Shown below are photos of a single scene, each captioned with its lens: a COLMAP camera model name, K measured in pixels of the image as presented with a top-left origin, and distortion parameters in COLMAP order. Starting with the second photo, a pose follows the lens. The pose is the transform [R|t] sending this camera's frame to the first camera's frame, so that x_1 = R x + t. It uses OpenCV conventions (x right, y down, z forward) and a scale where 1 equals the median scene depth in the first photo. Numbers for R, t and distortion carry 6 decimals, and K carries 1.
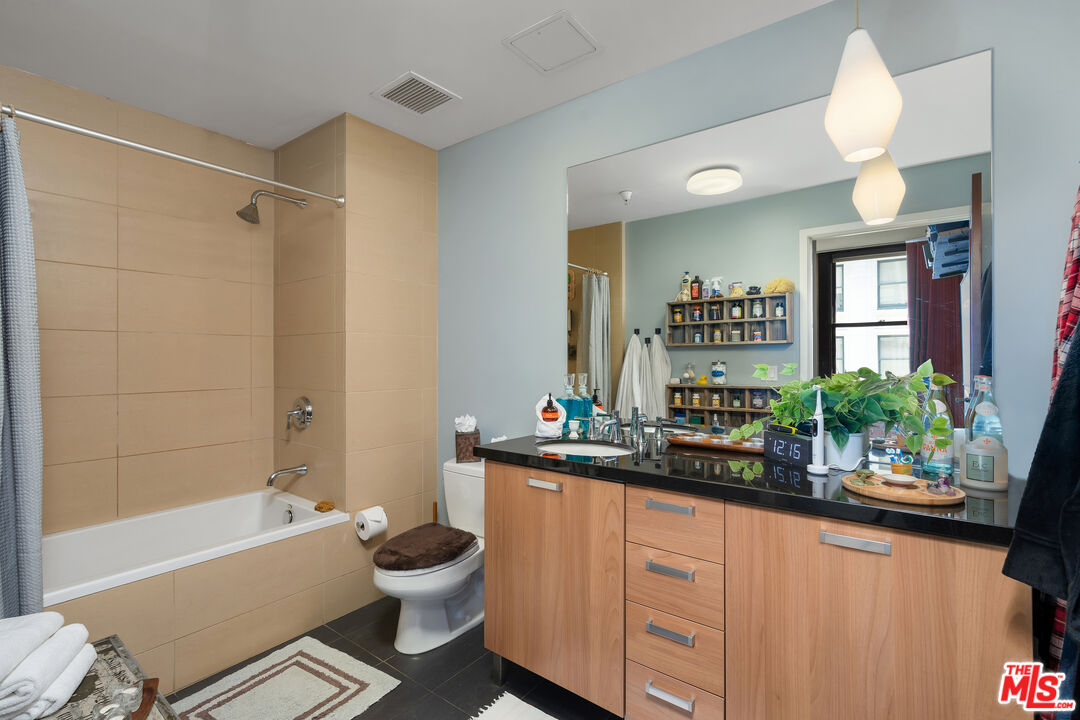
lens RADIAL K [[491.7, 0, 538.6], [0, 491.7, 361.6], [0, 0, 1]] dist [0.001561, 0.000994]
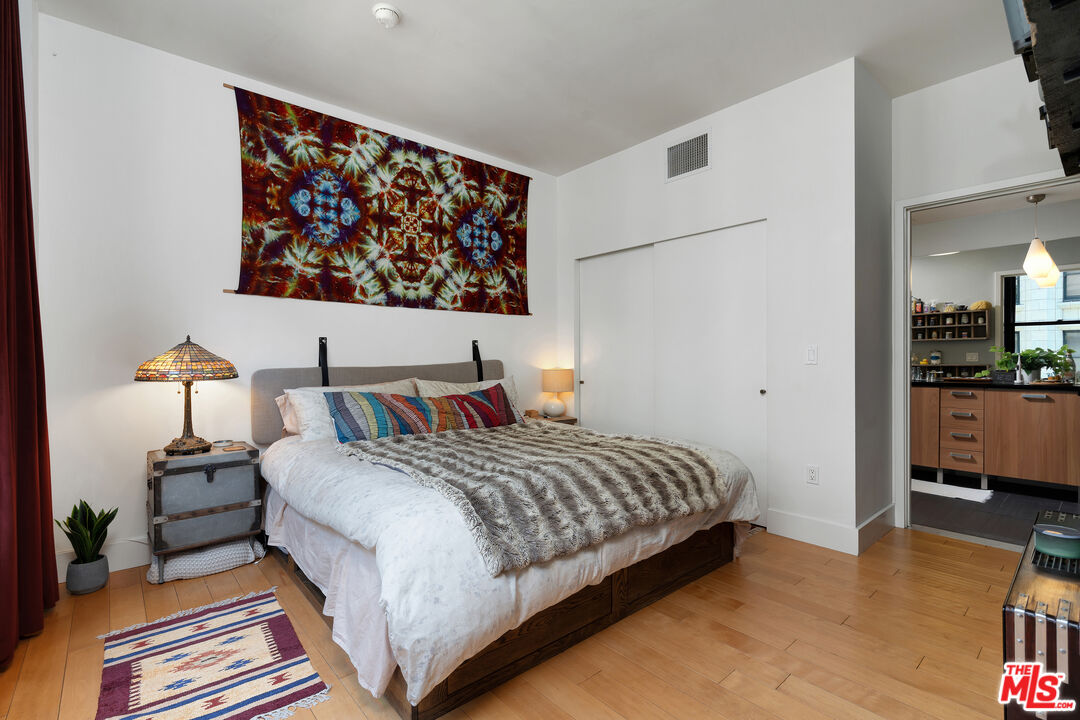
lens RADIAL K [[491.7, 0, 534.5], [0, 491.7, 361.5], [0, 0, 1]] dist [0.001561, 0.000994]
pose [[0.975990, 0.001981, -0.217808, -0.792996], [-0.000822, 0.999985, 0.005410, 0.038764], [0.217816, -0.005101, 0.975977, -1.228878]]
